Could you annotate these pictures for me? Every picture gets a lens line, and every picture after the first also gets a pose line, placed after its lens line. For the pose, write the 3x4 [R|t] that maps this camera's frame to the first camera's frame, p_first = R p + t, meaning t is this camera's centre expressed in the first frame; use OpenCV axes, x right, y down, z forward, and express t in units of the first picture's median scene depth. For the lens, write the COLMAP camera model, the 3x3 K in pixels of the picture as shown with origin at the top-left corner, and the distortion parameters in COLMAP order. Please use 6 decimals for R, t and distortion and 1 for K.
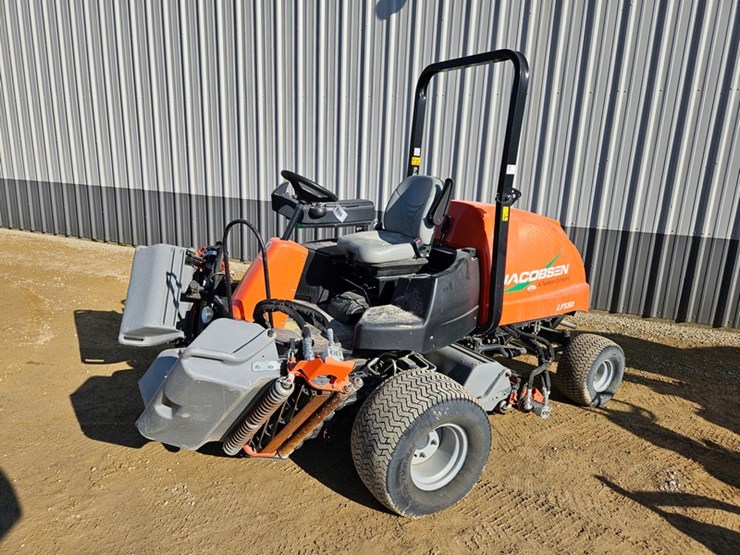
lens RADIAL K [[489.4, 0, 367.3], [0, 489.4, 275.8], [0, 0, 1]] dist [0.060158, -0.040118]
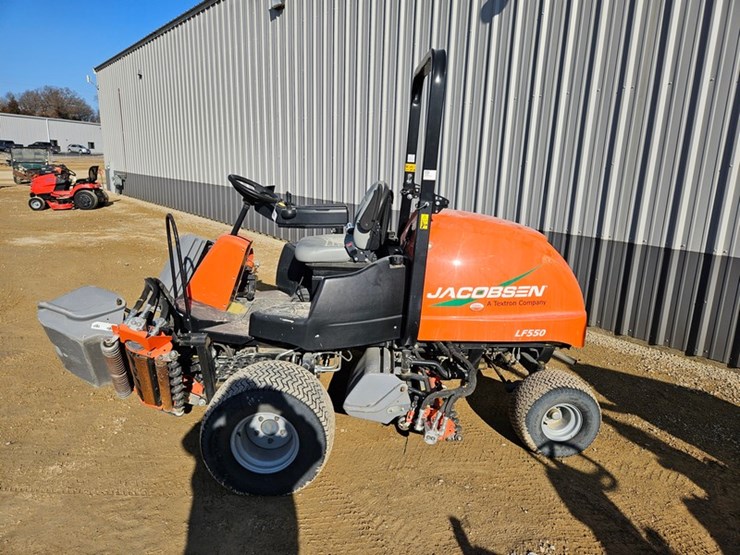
lens RADIAL K [[489.4, 0, 366.7], [0, 489.4, 278.0], [0, 0, 1]] dist [0.060158, -0.040118]
pose [[0.882196, 0.096567, -0.460874, 0.566360], [-0.105347, 0.994413, 0.006707, -0.011223], [0.458947, 0.042634, 0.887440, 0.103370]]
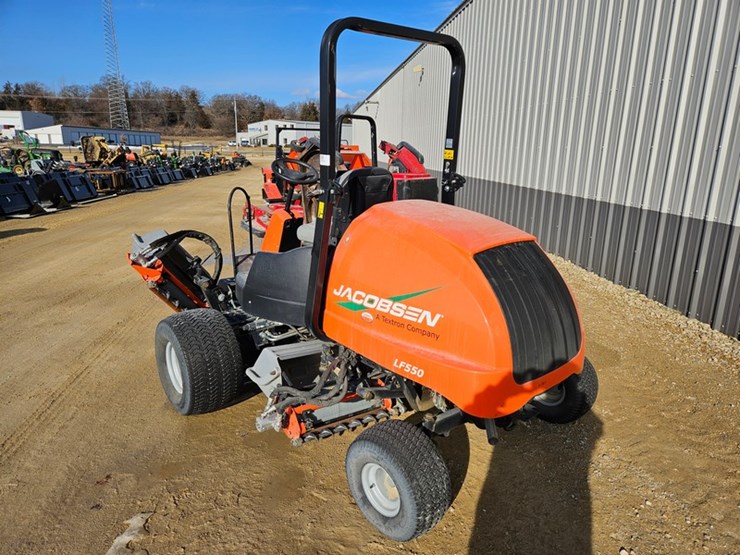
lens RADIAL K [[489.4, 0, 371.6], [0, 489.4, 277.1], [0, 0, 1]] dist [0.060158, -0.040118]
pose [[0.193336, 0.232786, -0.953117, 1.052787], [-0.247605, 0.951578, 0.182184, -0.174975], [0.949375, 0.200774, 0.241613, 0.808437]]
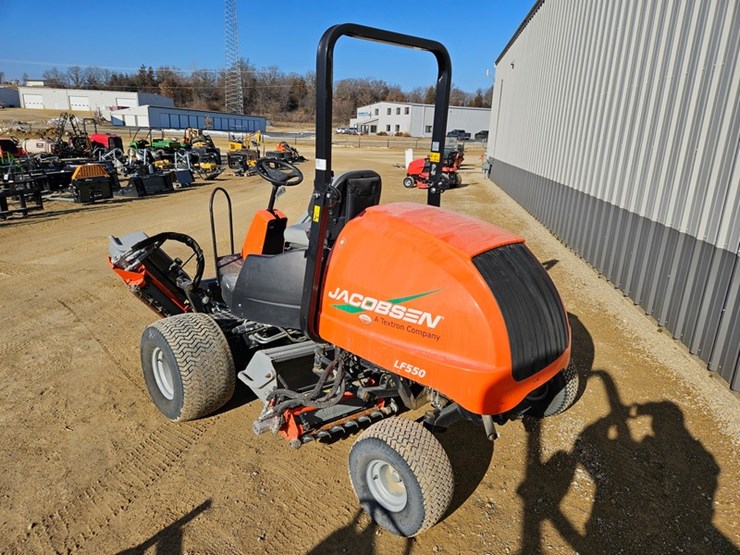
lens RADIAL K [[489.4, 0, 367.6], [0, 489.4, 277.0], [0, 0, 1]] dist [0.060158, -0.040118]
pose [[0.268917, 0.241663, -0.932353, 1.048058], [-0.247190, 0.952906, 0.175693, -0.176259], [0.930903, 0.183222, 0.315989, 0.744108]]
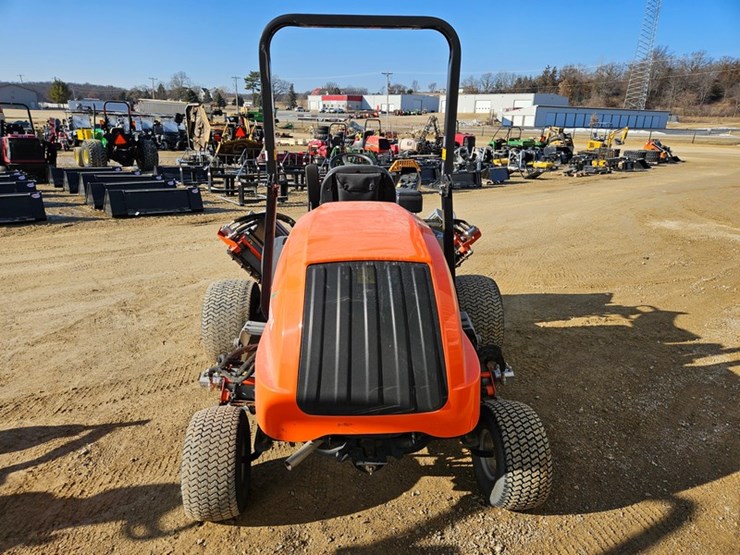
lens RADIAL K [[489.4, 0, 362.8], [0, 489.4, 278.9], [0, 0, 1]] dist [0.060158, -0.040118]
pose [[-0.440687, 0.228358, -0.868129, 0.942802], [-0.248445, 0.898295, 0.362410, -0.342075], [0.862595, 0.375391, -0.339133, 1.378132]]
